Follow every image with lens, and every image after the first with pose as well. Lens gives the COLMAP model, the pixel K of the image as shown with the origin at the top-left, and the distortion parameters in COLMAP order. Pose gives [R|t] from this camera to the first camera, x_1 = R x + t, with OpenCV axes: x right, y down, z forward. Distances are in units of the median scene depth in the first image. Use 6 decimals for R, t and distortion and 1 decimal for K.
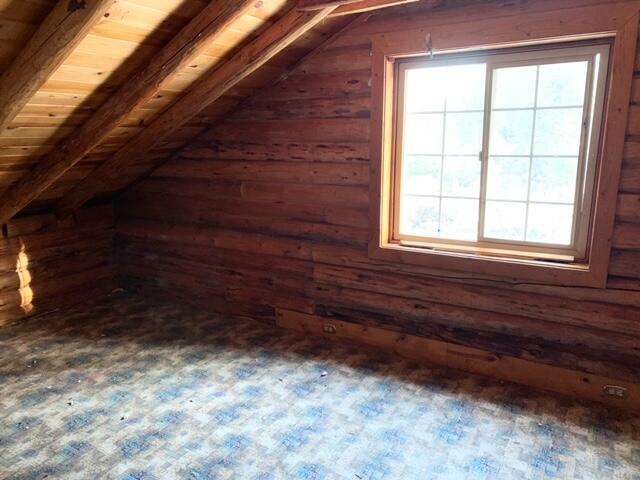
lens RADIAL K [[487.0, 0, 316.1], [0, 487.0, 237.4], [0, 0, 1]] dist [0.033817, -0.040880]
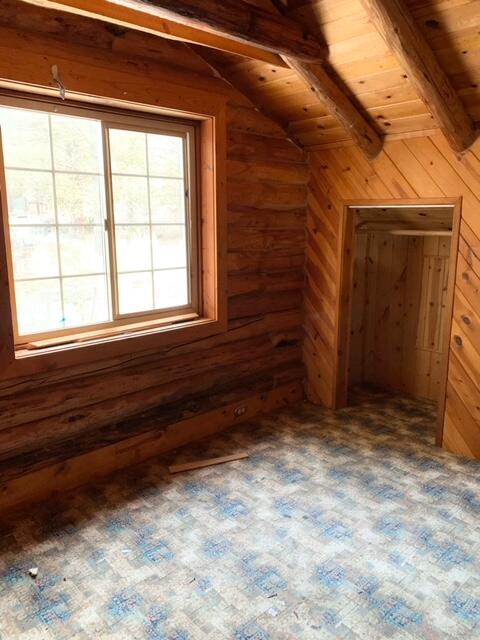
lens RADIAL K [[487.0, 0, 246.8], [0, 487.0, 311.3], [0, 0, 1]] dist [0.033817, -0.040880]
pose [[0.270292, -0.172086, 0.947274, -0.450336], [0.201590, 0.972203, 0.119094, -0.066138], [-0.941437, 0.158771, 0.297469, 0.504820]]
